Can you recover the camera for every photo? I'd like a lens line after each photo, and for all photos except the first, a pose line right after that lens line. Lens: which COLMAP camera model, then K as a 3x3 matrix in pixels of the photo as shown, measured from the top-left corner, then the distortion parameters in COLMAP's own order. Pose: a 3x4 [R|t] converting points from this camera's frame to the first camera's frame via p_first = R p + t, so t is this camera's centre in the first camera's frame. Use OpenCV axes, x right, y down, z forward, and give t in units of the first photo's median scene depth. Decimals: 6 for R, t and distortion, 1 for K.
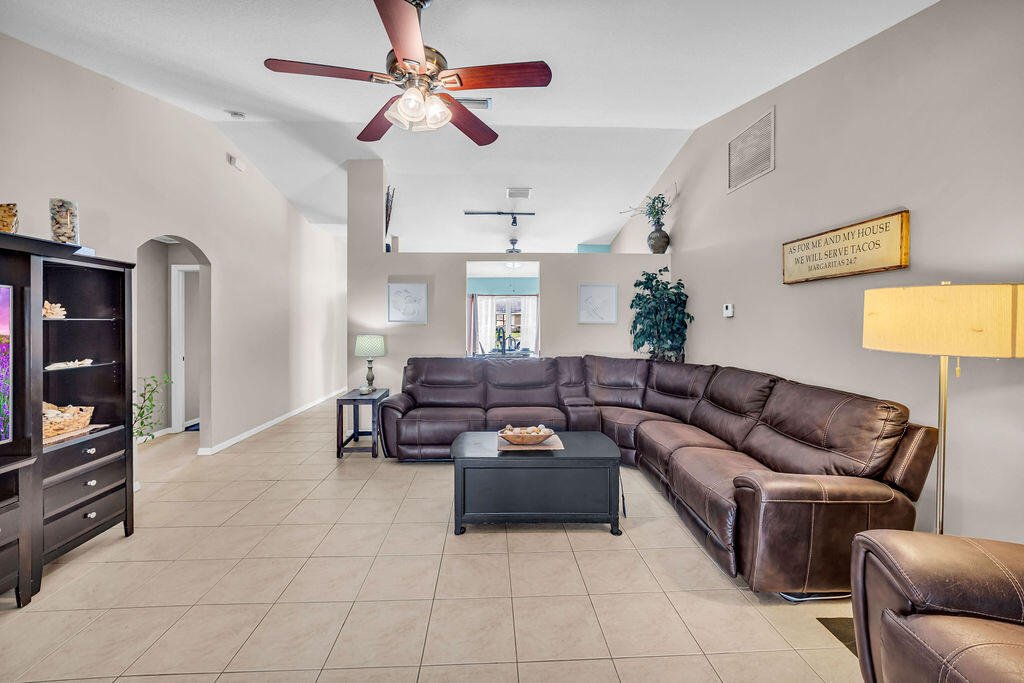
lens RADIAL K [[402.7, 0, 516.4], [0, 402.7, 337.1], [0, 0, 1]] dist [-0.013887, 0.000692]
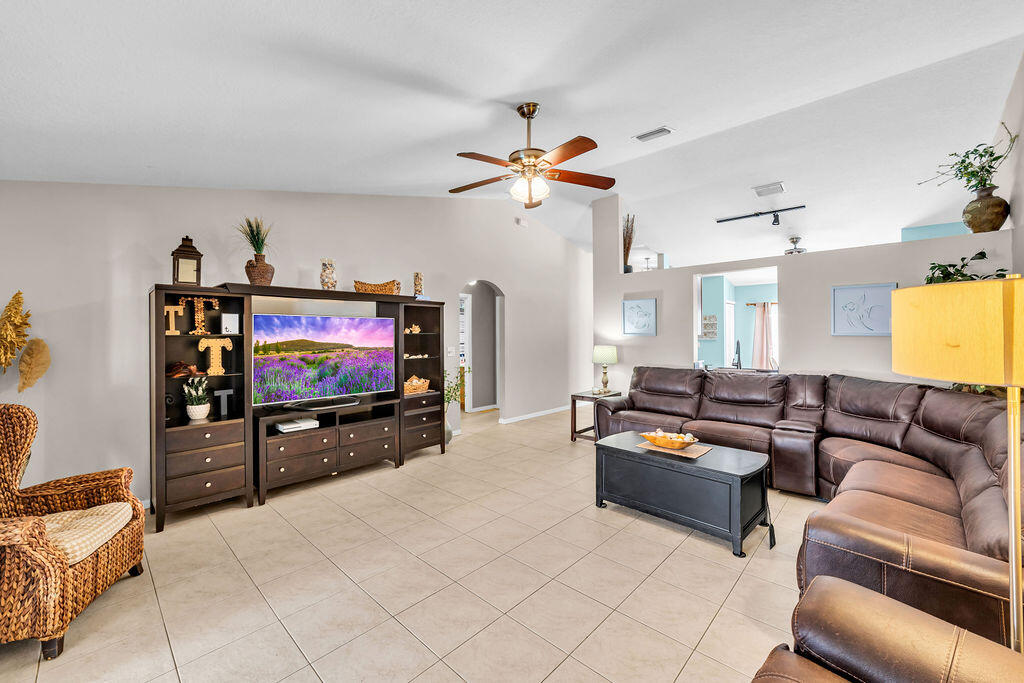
lens RADIAL K [[402.0, 0, 516.9], [0, 402.0, 353.1], [0, 0, 1]] dist [-0.014824, 0.000492]
pose [[0.704111, 0.029525, -0.709476, 0.330356], [-0.023000, 0.999559, 0.018771, 0.001922], [0.709718, 0.003102, 0.704480, -0.028073]]
